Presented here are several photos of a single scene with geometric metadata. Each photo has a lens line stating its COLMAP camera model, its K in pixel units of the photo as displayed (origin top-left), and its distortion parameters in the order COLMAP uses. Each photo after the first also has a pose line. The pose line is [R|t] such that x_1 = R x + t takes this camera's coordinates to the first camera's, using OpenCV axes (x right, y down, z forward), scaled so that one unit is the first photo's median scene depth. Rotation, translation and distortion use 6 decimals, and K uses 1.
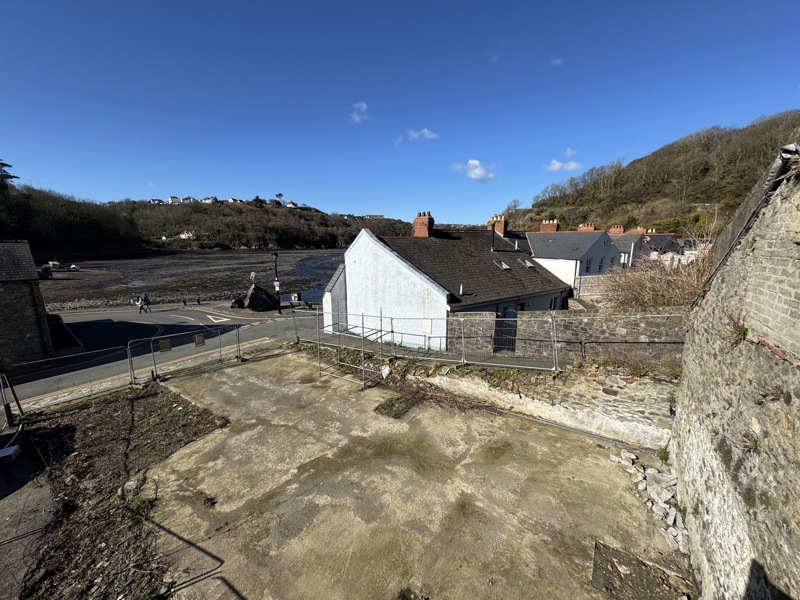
lens RADIAL K [[319.8, 0, 399.1], [0, 319.8, 301.0], [0, 0, 1]] dist [-0.002228, -0.000444]
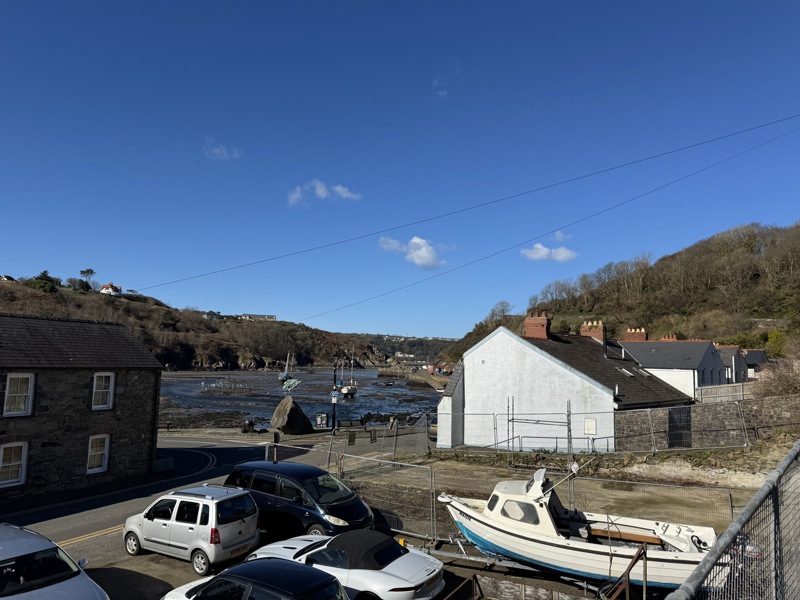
lens RADIAL K [[571.8, 0, 399.1], [0, 571.8, 298.1], [0, 0, 1]] dist [0.024724, -0.024325]
pose [[0.980103, 0.049978, 0.192094, -0.123865], [0.008848, 0.955820, -0.293821, 0.031532], [-0.198292, 0.289674, 0.936359, -0.091659]]
